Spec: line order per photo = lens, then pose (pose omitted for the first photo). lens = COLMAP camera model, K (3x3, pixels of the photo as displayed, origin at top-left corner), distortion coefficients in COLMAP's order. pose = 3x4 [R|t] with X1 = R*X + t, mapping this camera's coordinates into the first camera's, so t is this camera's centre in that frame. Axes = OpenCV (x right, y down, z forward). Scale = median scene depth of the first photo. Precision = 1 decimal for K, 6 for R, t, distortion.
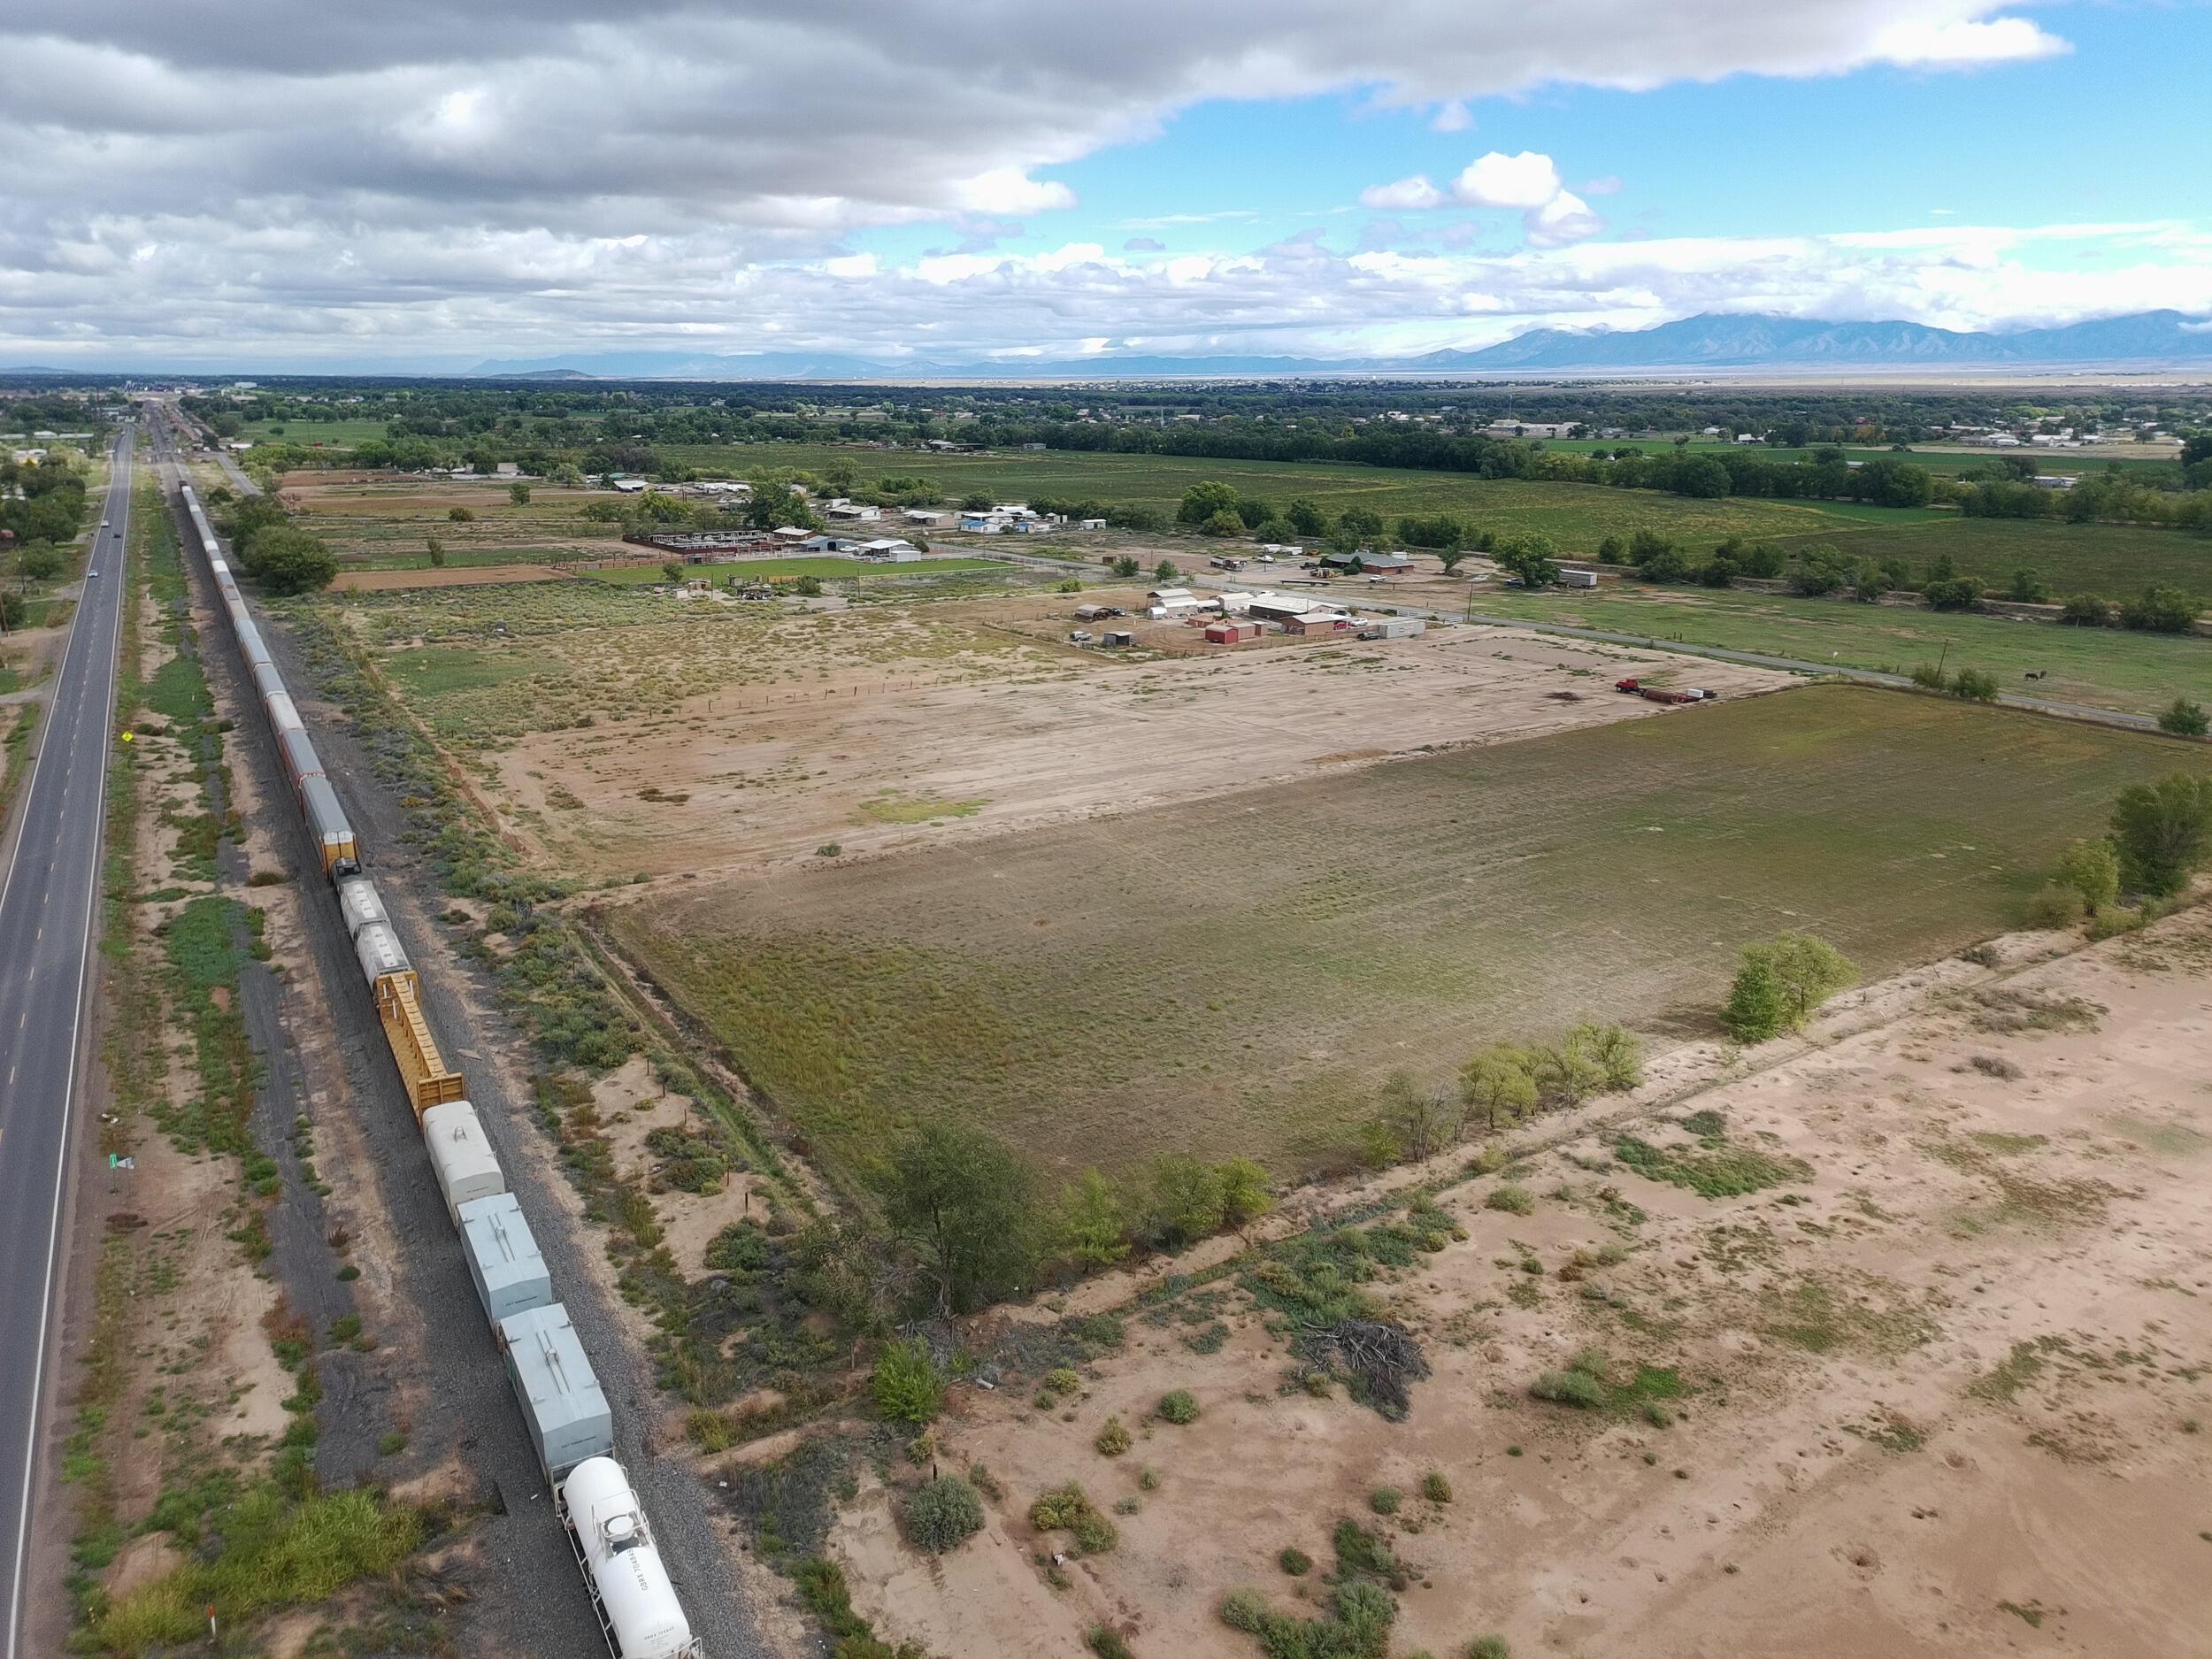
lens RADIAL K [[1624.0, 0, 1106.0], [0, 1624.0, 829.5], [0, 0, 1]] dist [0.083460, -0.081831]
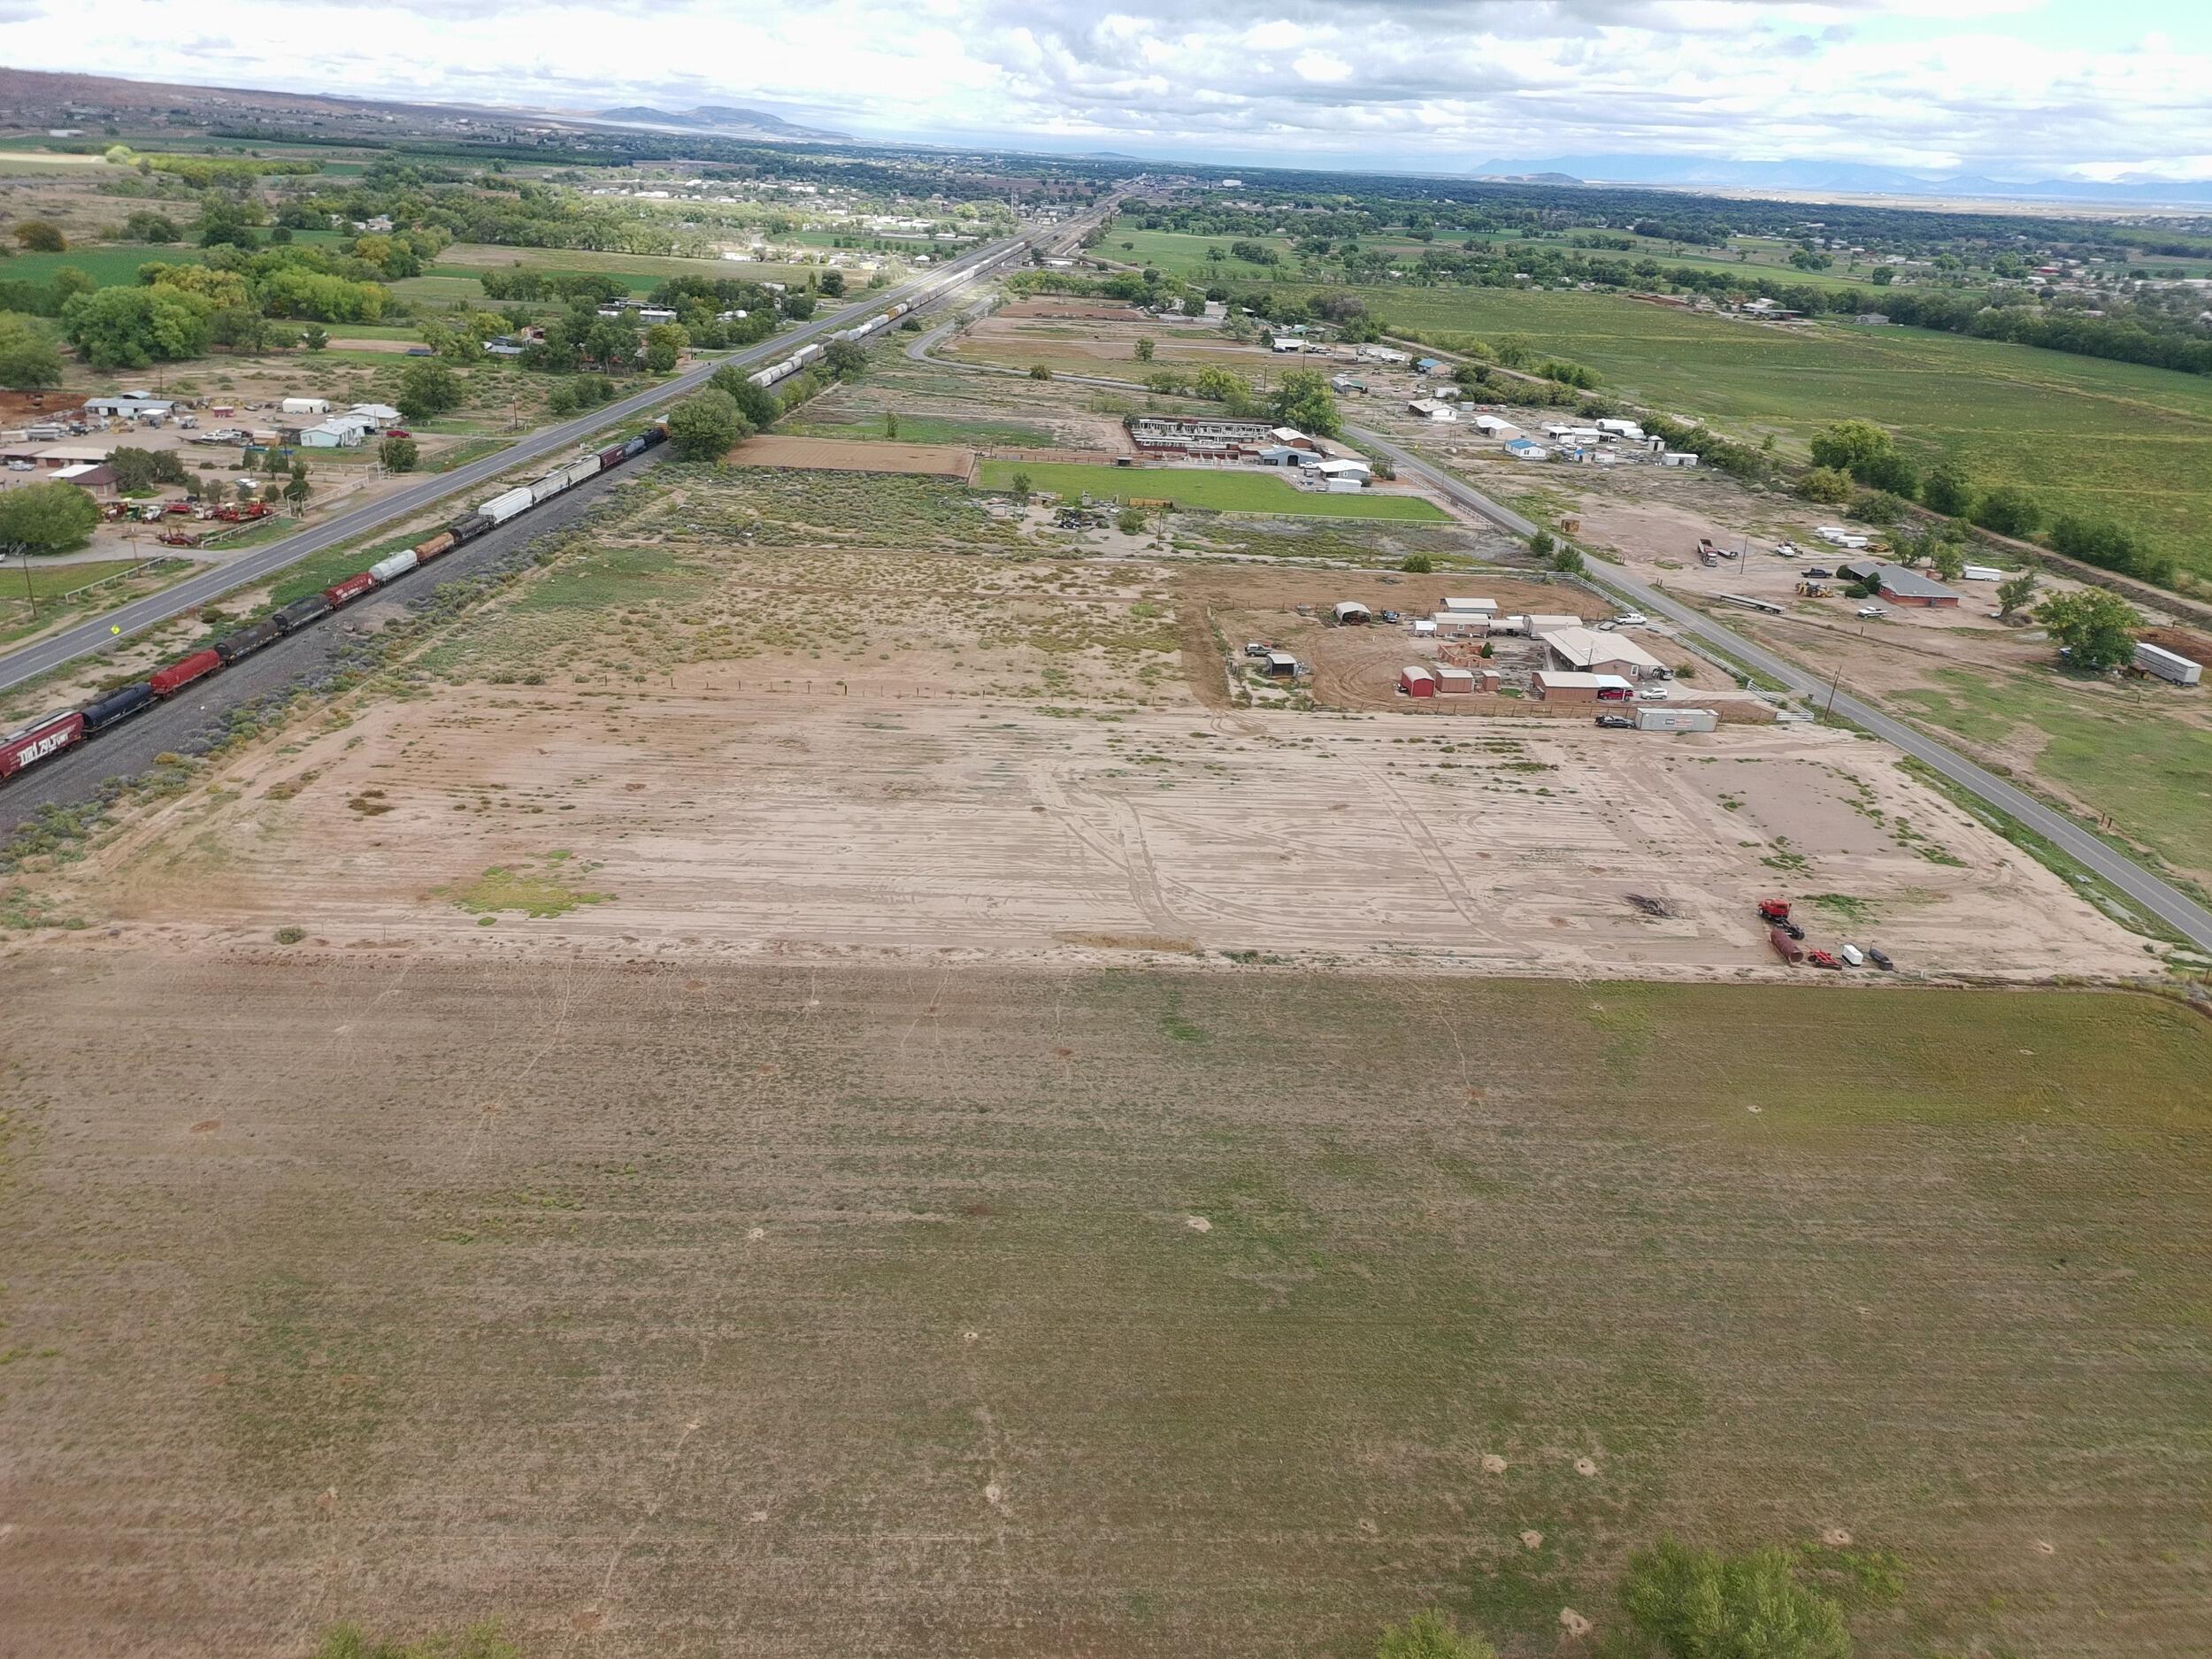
lens RADIAL K [[1606.8, 0, 1120.5], [0, 1606.8, 833.3], [0, 0, 1]] dist [0.083821, -0.079901]
pose [[0.846151, 0.241286, -0.475193, 0.299659], [-0.187337, 0.969400, 0.158646, -0.129506], [0.498932, -0.045217, 0.865461, 0.220235]]
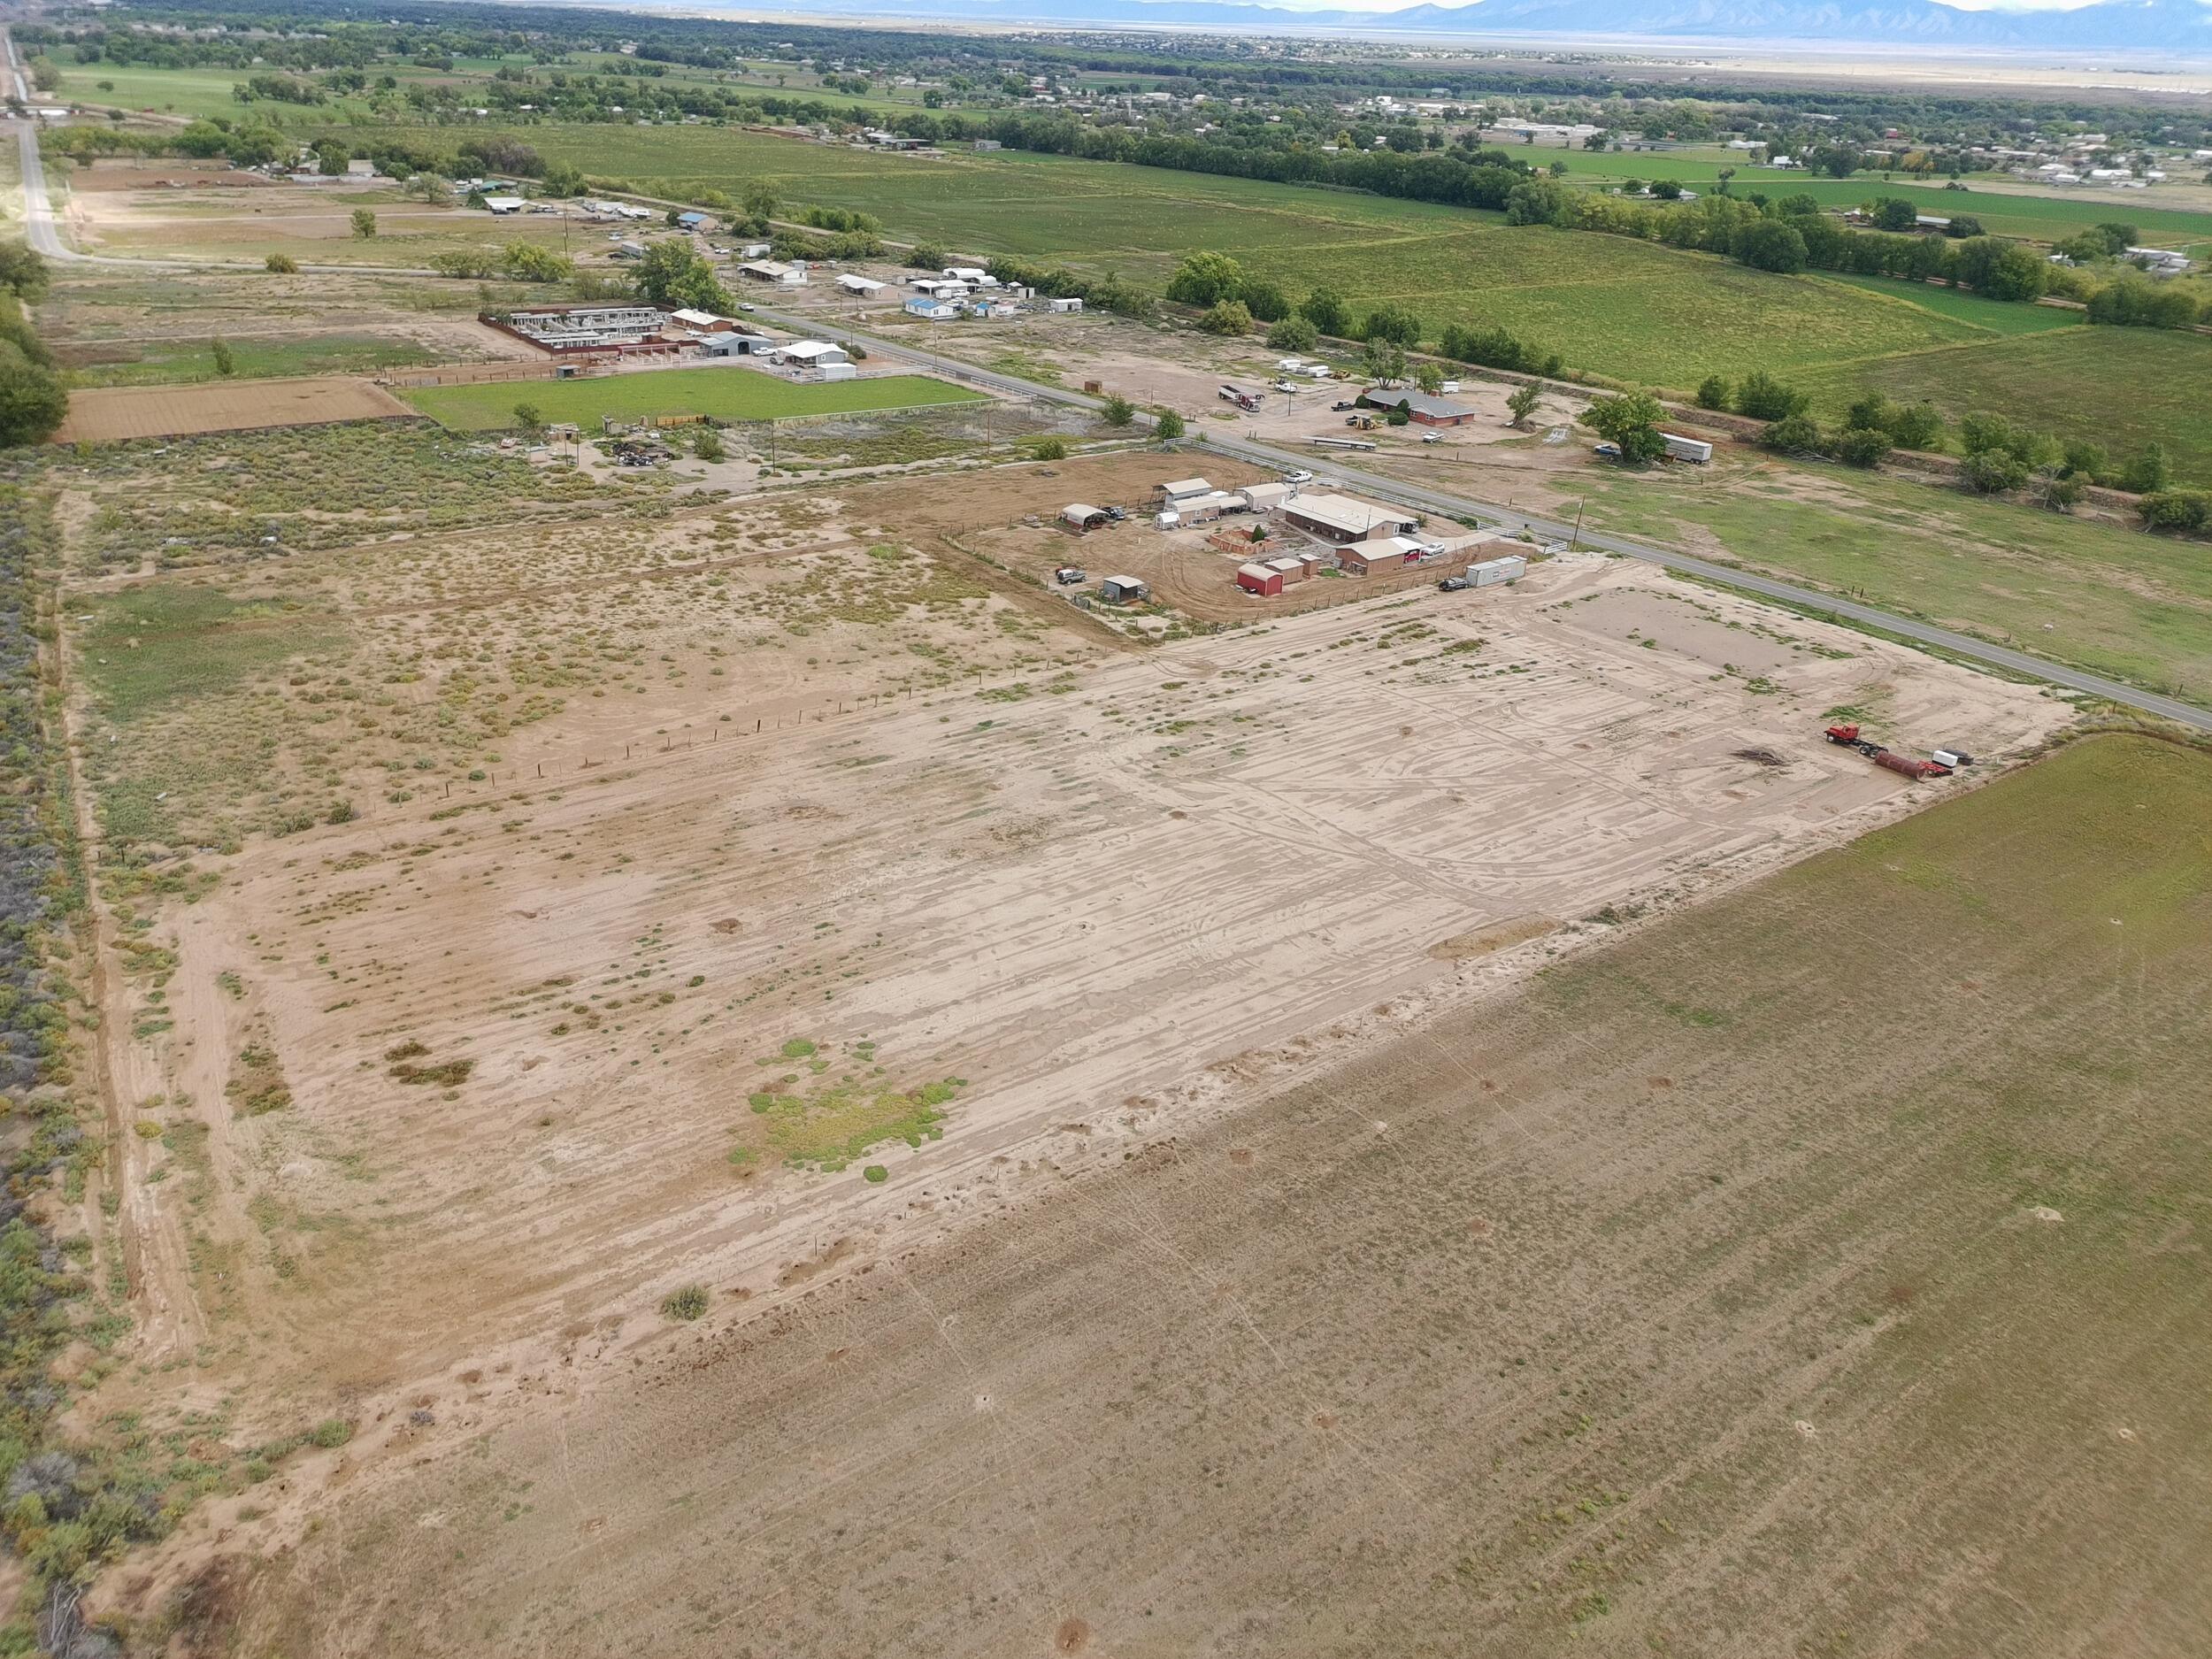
lens RADIAL K [[1624.0, 0, 1106.0], [0, 1624.0, 829.5], [0, 0, 1]] dist [0.083460, -0.081831]
pose [[0.998959, 0.022703, 0.039567, -0.023487], [-0.029614, 0.982493, 0.183928, -0.126766], [-0.034699, -0.184909, 0.982143, 0.220609]]
